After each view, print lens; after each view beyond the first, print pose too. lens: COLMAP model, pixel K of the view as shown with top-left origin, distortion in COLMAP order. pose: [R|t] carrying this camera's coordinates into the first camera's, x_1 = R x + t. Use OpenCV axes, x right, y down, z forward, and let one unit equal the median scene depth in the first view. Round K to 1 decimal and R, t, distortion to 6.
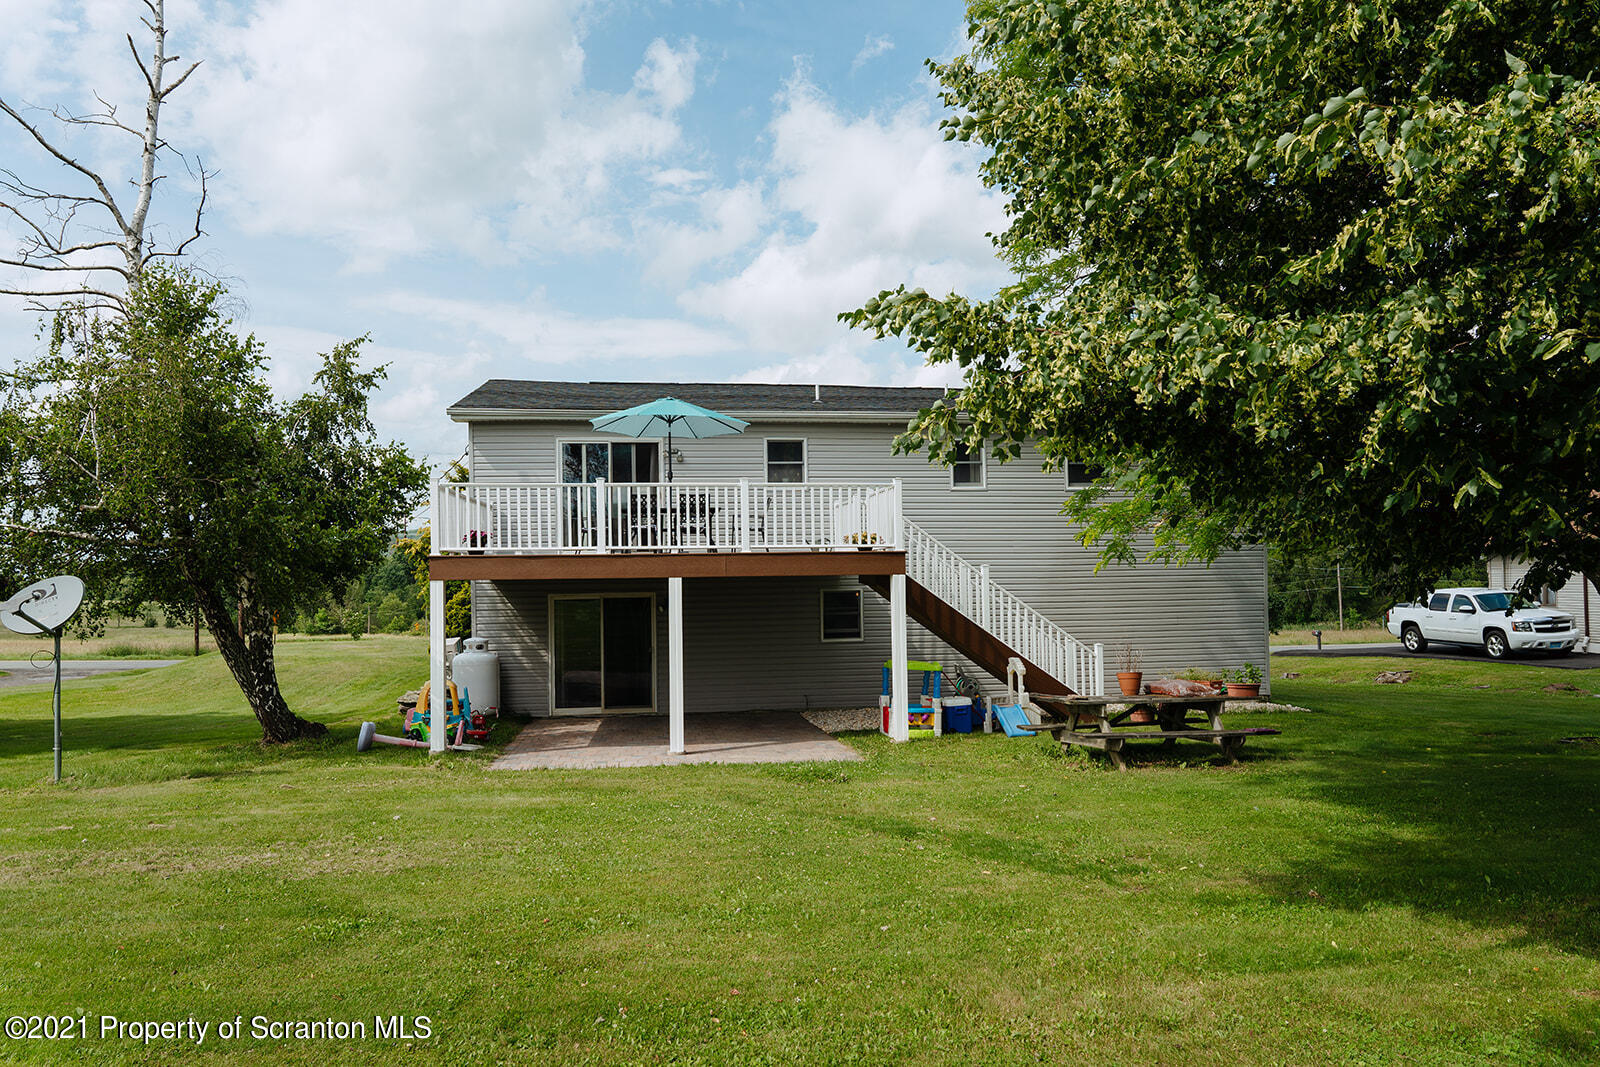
lens RADIAL K [[1072.3, 0, 802.5], [0, 1072.3, 537.3], [0, 0, 1]] dist [-0.004375, -0.004561]
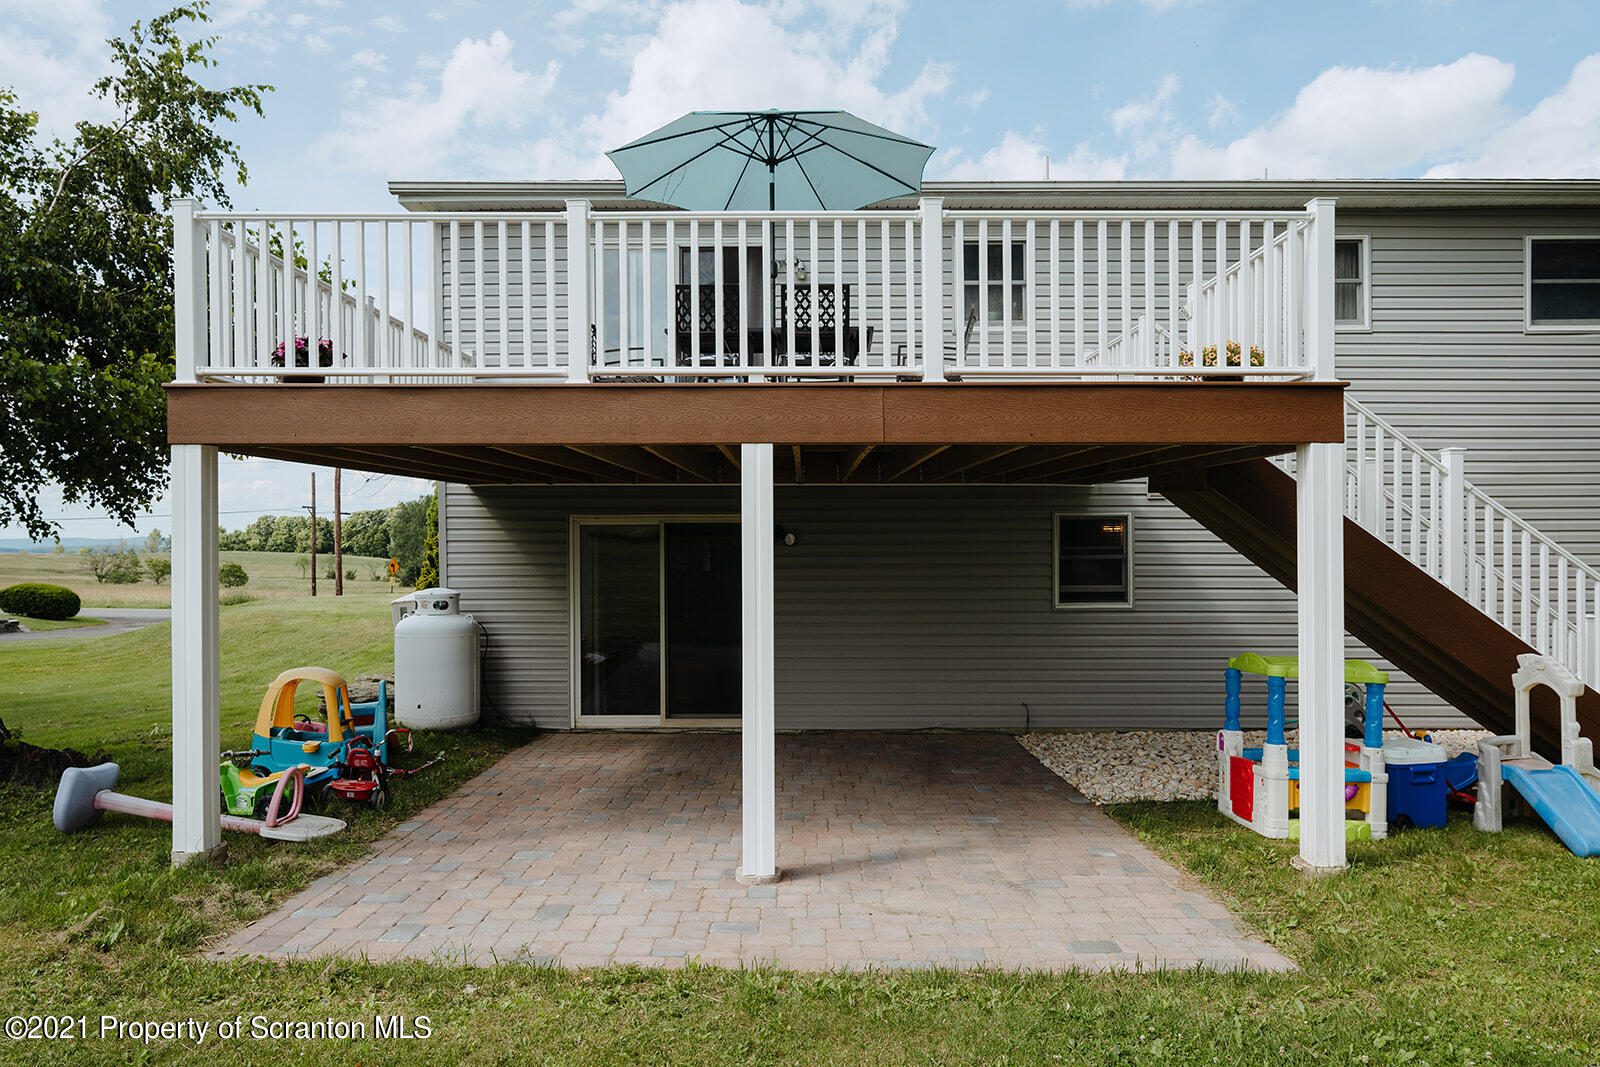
lens RADIAL K [[1072.3, 0, 800.5], [0, 1072.3, 532.5], [0, 0, 1]] dist [-0.004375, -0.004561]
pose [[0.989103, 0.010094, -0.146882, -0.036521], [-0.005396, 0.999462, 0.032350, 0.048472], [0.147129, -0.031205, 0.988625, 0.509656]]
